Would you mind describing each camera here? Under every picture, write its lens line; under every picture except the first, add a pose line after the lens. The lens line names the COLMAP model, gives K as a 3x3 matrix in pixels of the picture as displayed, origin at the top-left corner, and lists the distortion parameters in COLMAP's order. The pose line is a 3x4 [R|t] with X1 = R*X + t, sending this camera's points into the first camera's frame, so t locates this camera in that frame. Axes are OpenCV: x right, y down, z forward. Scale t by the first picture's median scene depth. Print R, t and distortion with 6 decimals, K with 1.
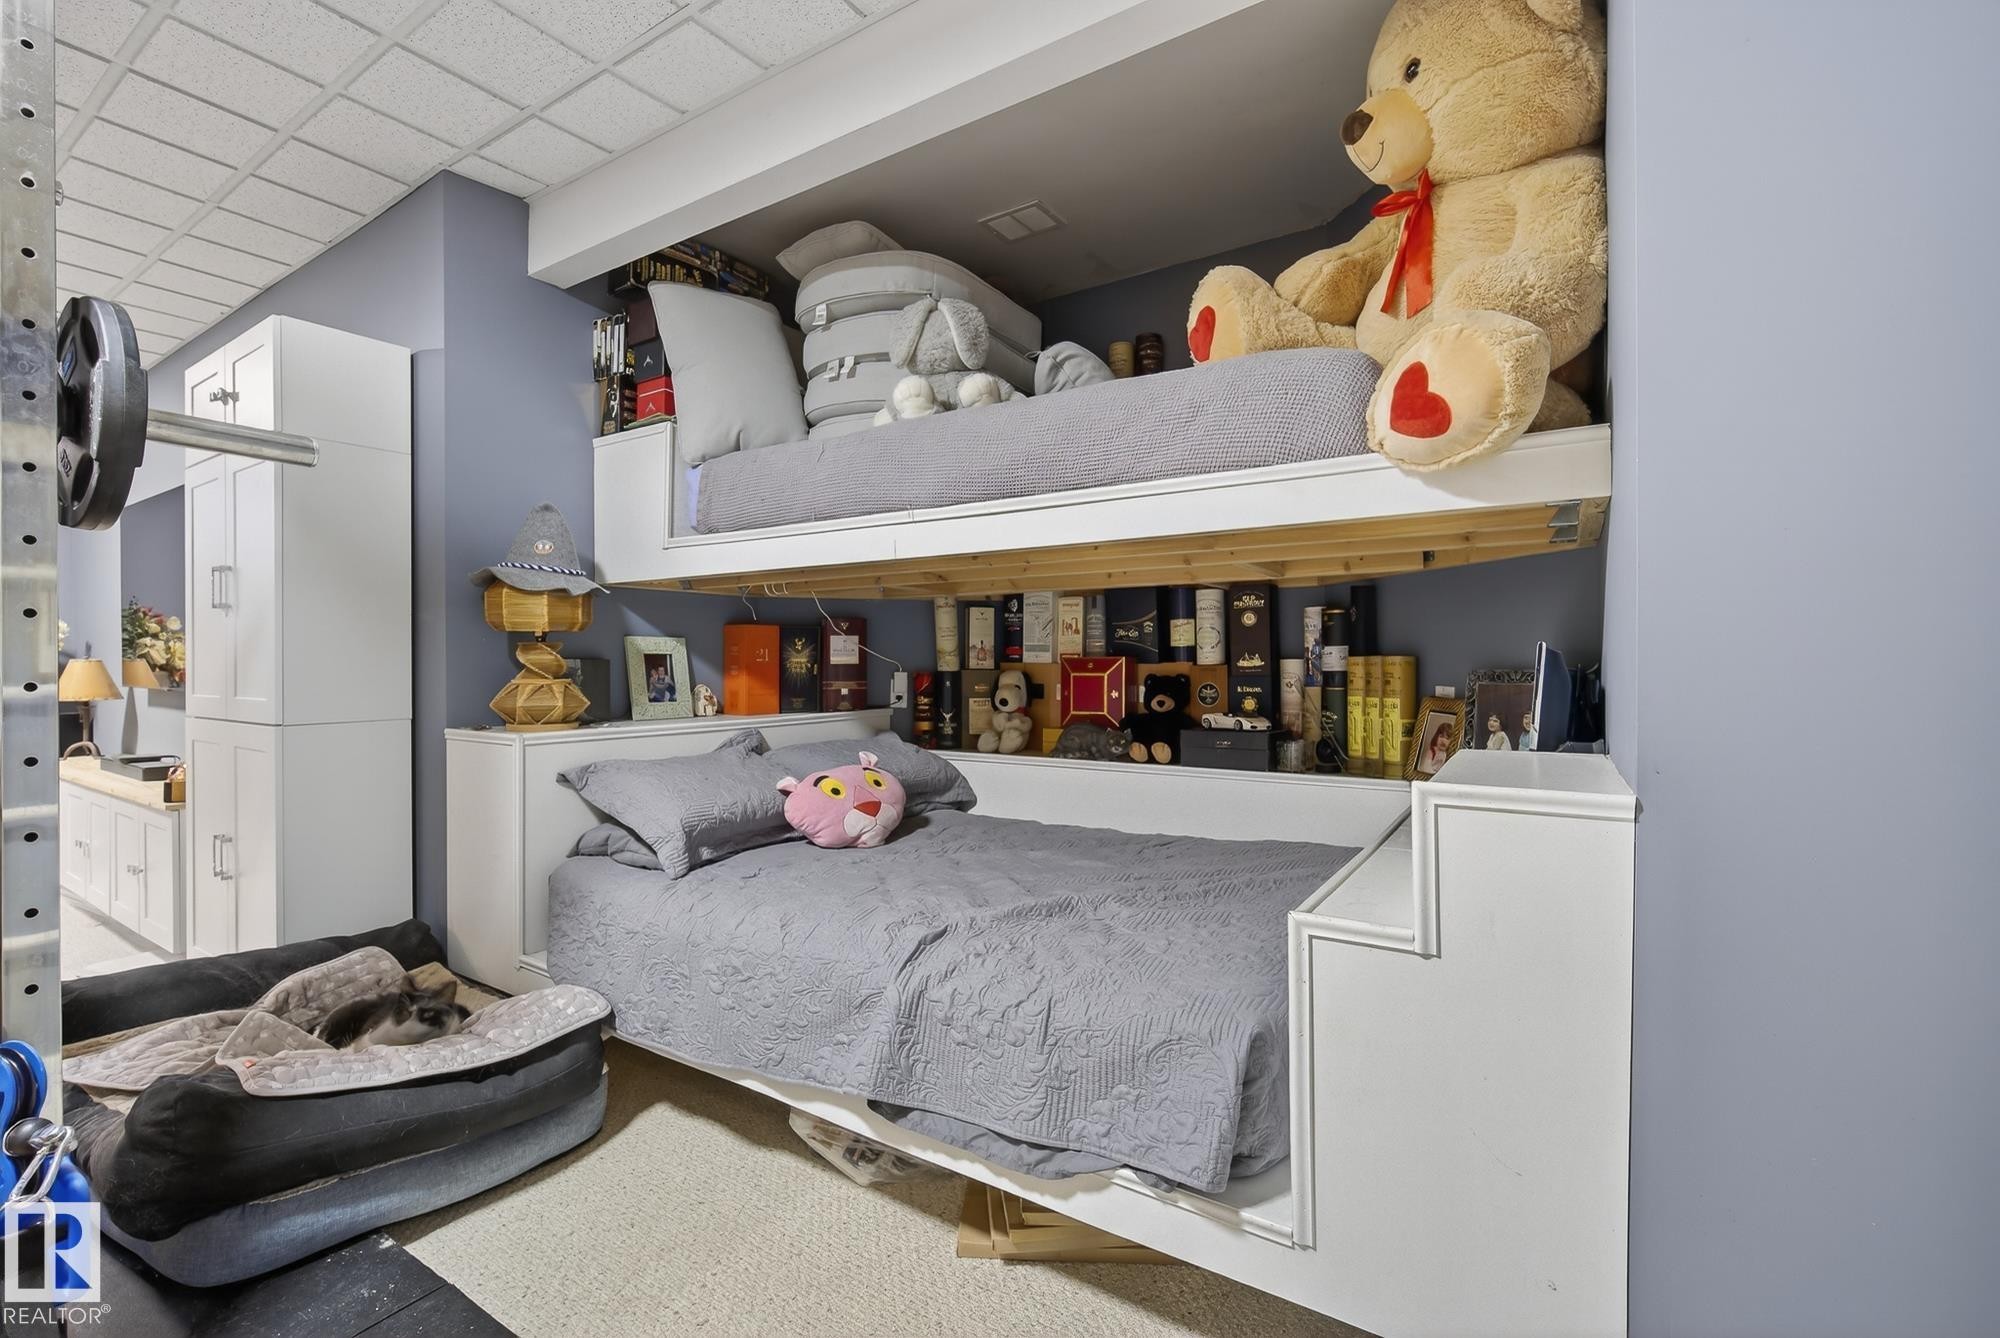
lens RADIAL K [[868.5, 0, 1002.7], [0, 868.5, 666.5], [0, 0, 1]] dist [-0.014581, 0.003193]
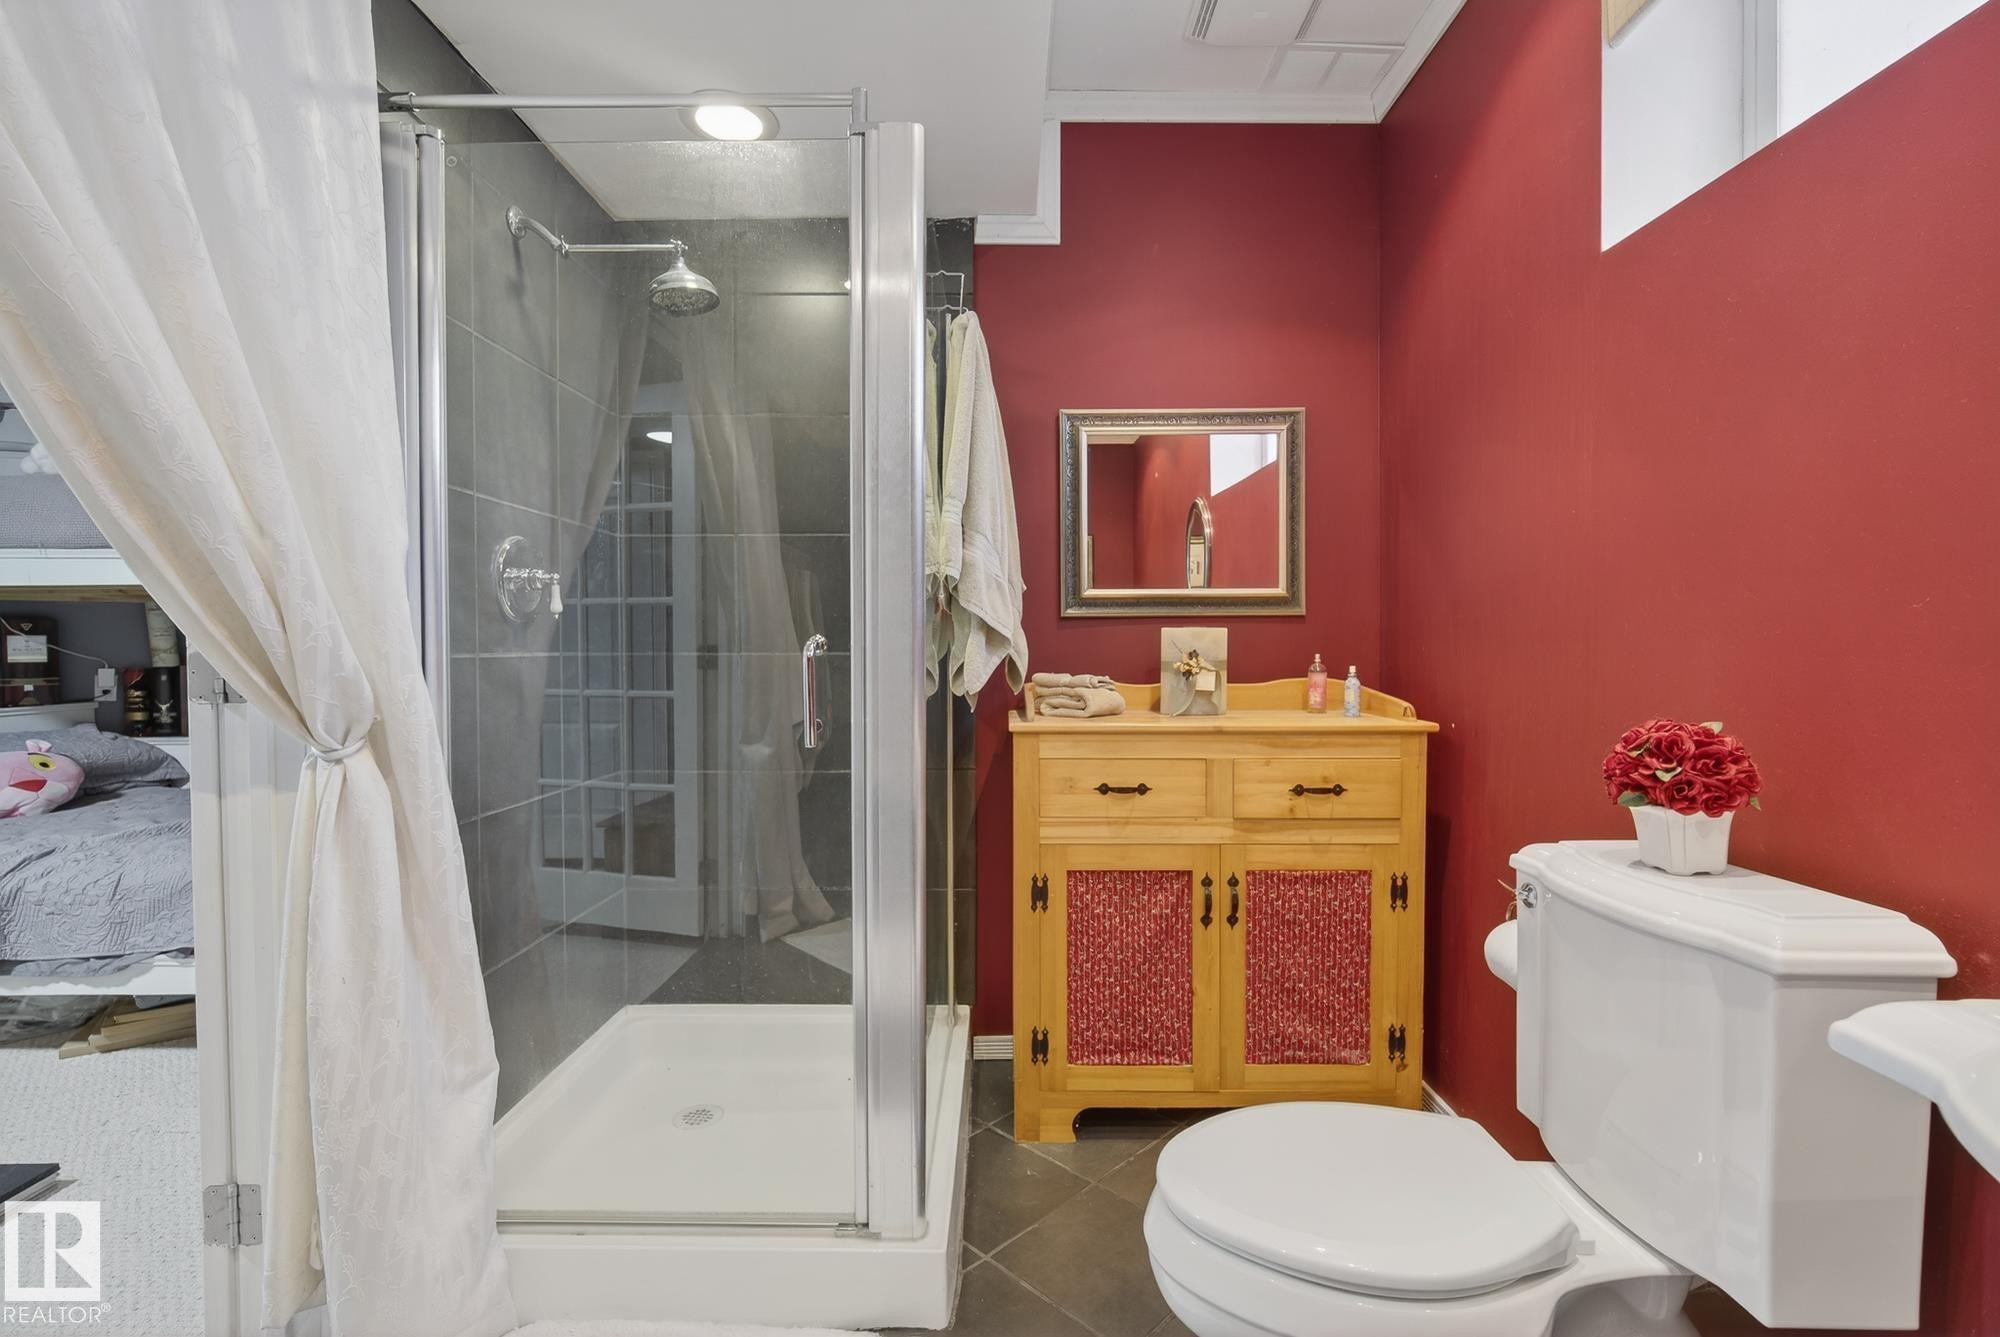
lens RADIAL K [[868.5, 0, 999.7], [0, 868.5, 667.4], [0, 0, 1]] dist [-0.014581, 0.003193]
pose [[0.837753, -0.017829, 0.545758, 0.249179], [0.005105, 0.999679, 0.024821, -0.016793], [-0.546025, -0.018008, 0.837575, -0.551619]]
